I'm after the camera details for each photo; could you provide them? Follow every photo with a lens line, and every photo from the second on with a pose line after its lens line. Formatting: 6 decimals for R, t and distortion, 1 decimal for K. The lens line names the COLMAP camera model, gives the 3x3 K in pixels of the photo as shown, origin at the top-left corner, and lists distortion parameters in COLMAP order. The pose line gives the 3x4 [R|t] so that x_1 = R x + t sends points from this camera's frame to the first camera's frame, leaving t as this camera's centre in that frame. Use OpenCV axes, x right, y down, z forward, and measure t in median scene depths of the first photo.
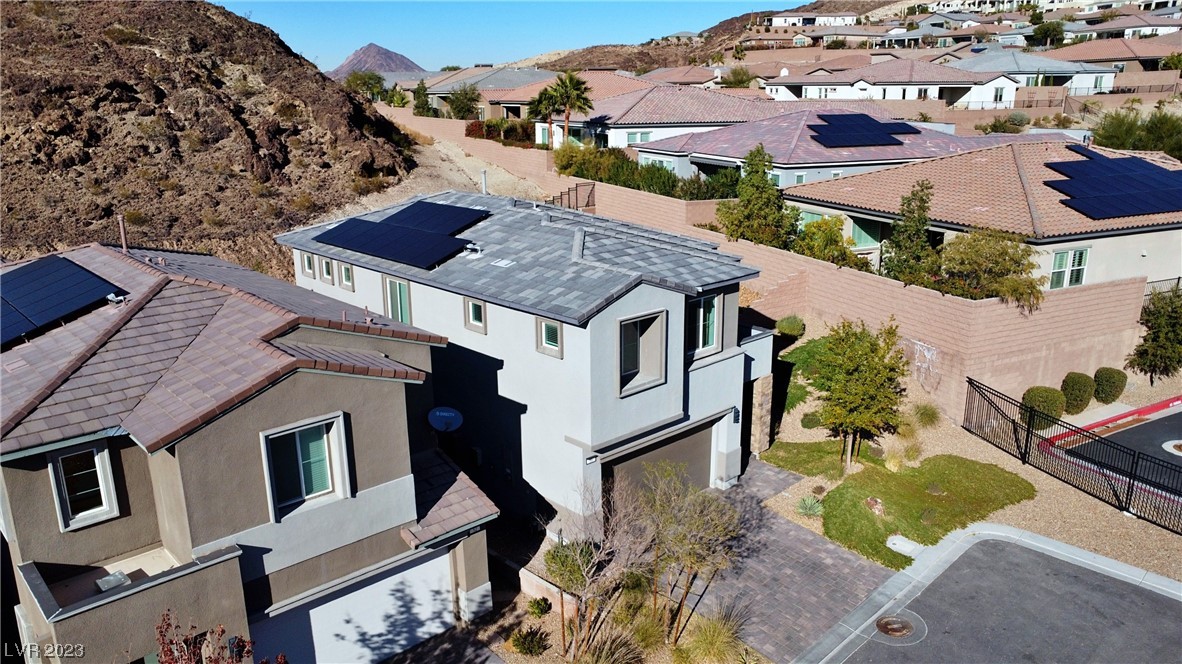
lens RADIAL K [[872.7, 0, 591.0], [0, 872.7, 332.0], [0, 0, 1]] dist [-0.125245, 0.175375]
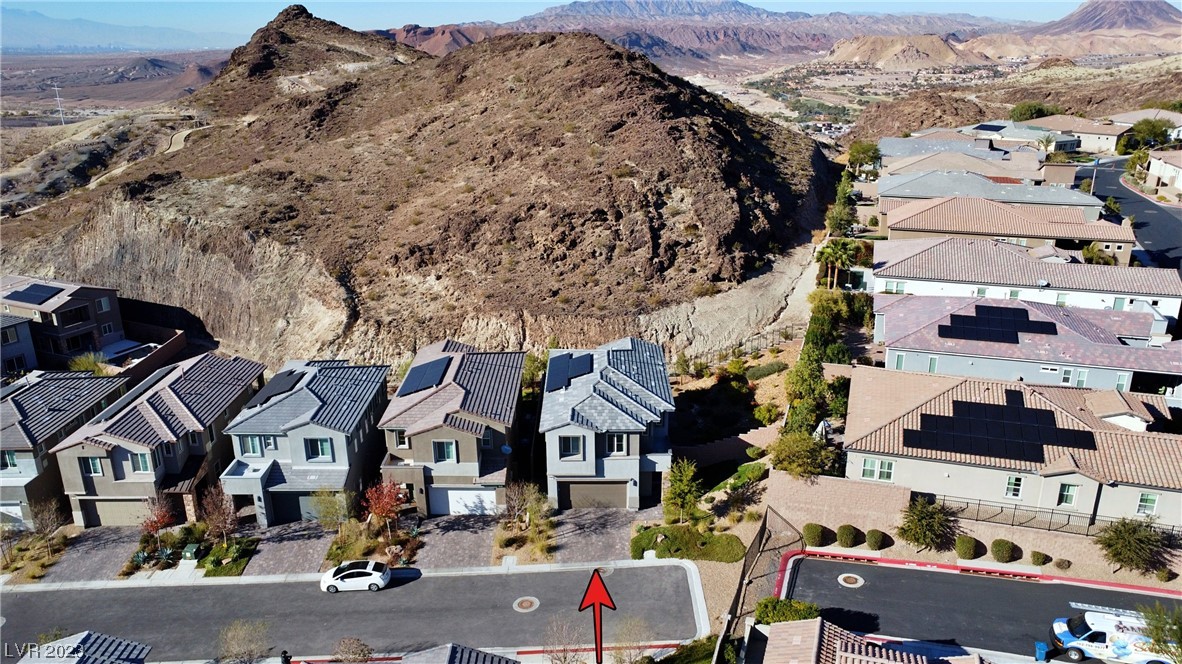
lens RADIAL K [[876.3, 0, 616.7], [0, 876.3, 334.5], [0, 0, 1]] dist [-0.211996, 0.193003]
pose [[0.747902, 0.222436, -0.625431, 1.226051], [-0.190030, 0.974498, 0.119341, -0.461179], [0.636027, 0.029595, 0.771099, -0.708885]]
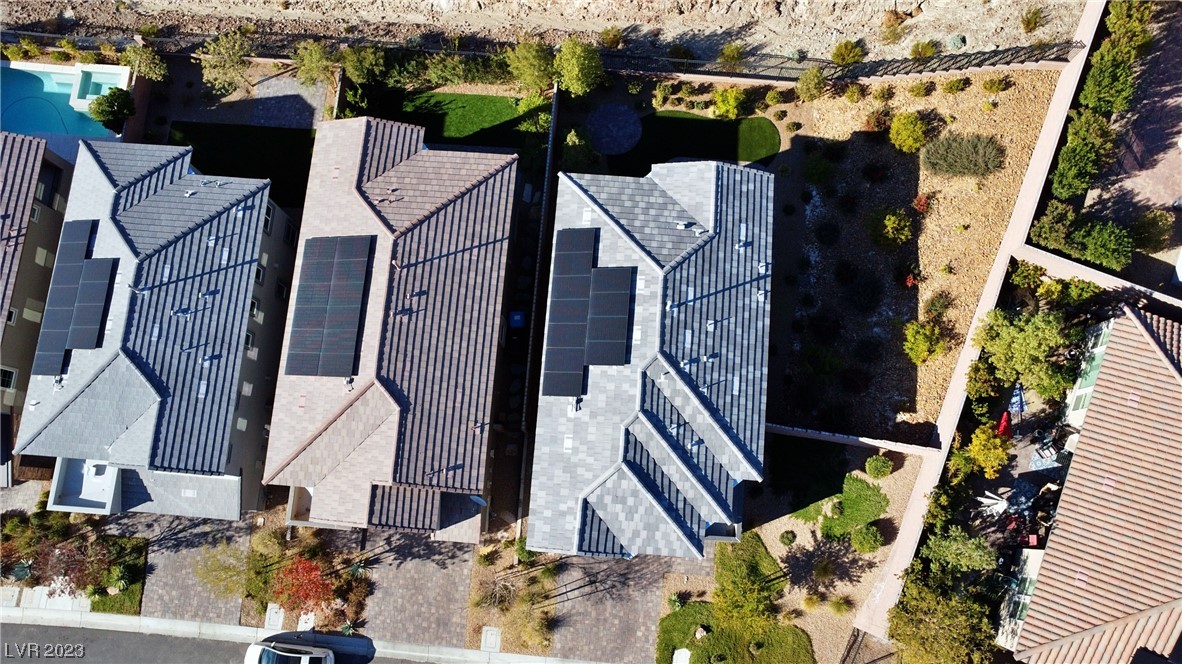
lens RADIAL K [[852.0, 0, 591.0], [0, 852.0, 332.0], [0, 0, 1]] dist [-0.122814, 0.116337]
pose [[0.678678, 0.716610, -0.160830, 0.021963], [-0.197785, 0.389228, 0.899657, -1.112176], [0.707303, -0.578768, 0.405895, 0.399333]]
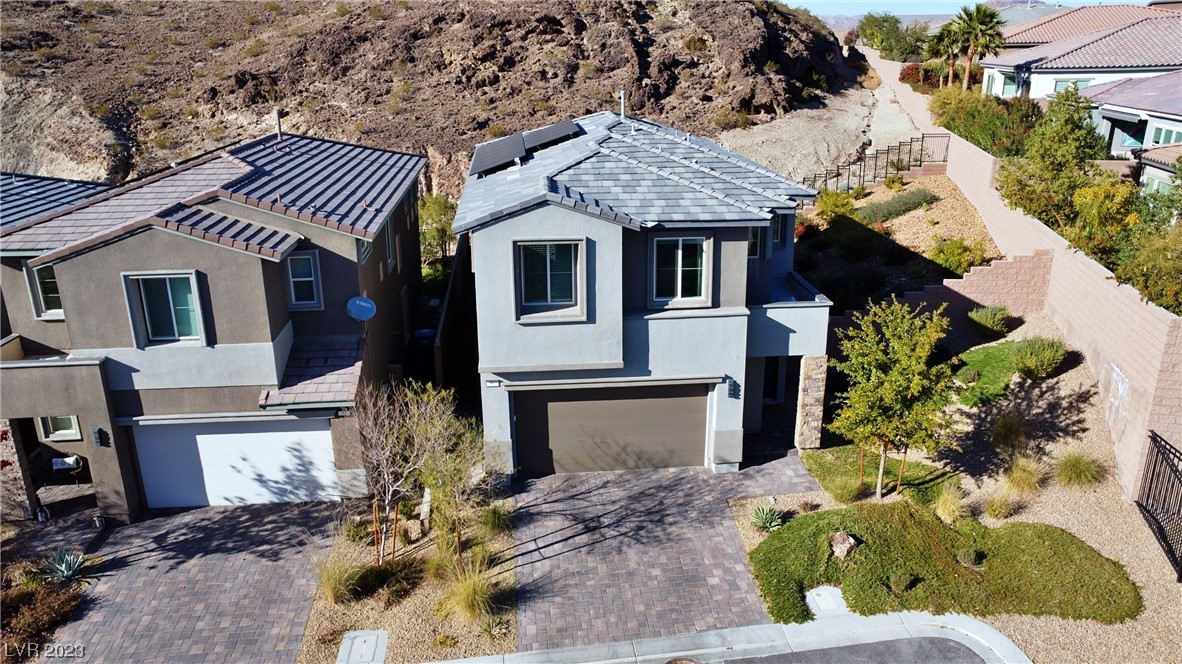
lens RADIAL K [[872.7, 0, 591.0], [0, 872.7, 332.0], [0, 0, 1]] dist [-0.125245, 0.175375]
pose [[0.789099, 0.194711, -0.582589, 0.426748], [-0.163968, 0.980786, 0.105705, -0.018619], [0.591977, 0.012114, 0.805864, 0.197125]]
